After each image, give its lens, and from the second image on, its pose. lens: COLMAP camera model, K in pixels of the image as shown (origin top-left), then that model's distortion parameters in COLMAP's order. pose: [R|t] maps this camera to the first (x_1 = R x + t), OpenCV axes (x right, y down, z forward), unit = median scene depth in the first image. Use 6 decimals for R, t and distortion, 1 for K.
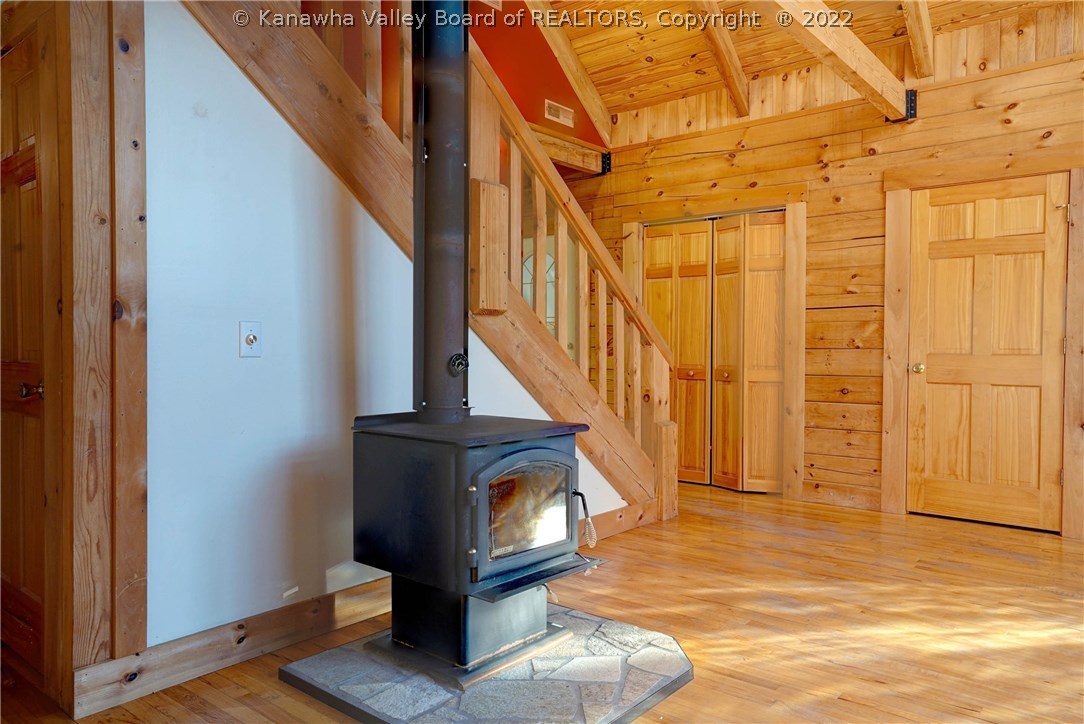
lens RADIAL K [[731.7, 0, 542.0], [0, 731.7, 362.0], [0, 0, 1]] dist [0.000420, 0.000489]
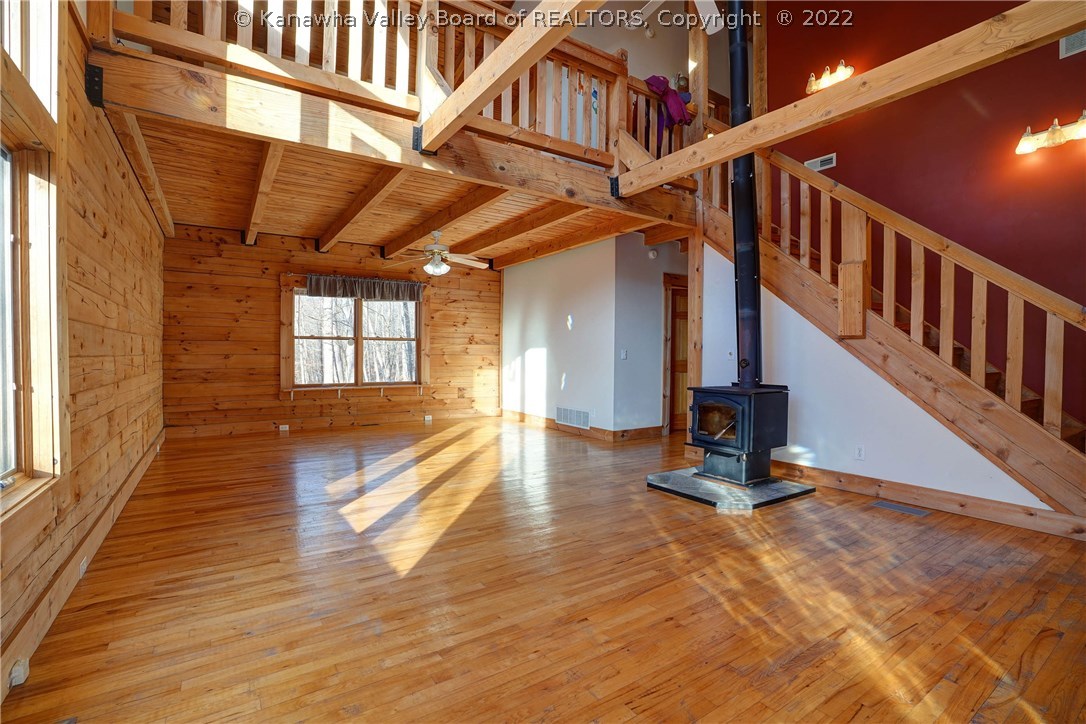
lens RADIAL K [[500.4, 0, 543.0], [0, 500.4, 362.0], [0, 0, 1]] dist [0.000110, 0.000690]
pose [[-0.281154, 0.012576, -0.959580, 1.125187], [-0.018220, 0.999664, 0.018439, -0.013756], [0.959490, 0.022668, -0.280830, 0.578090]]
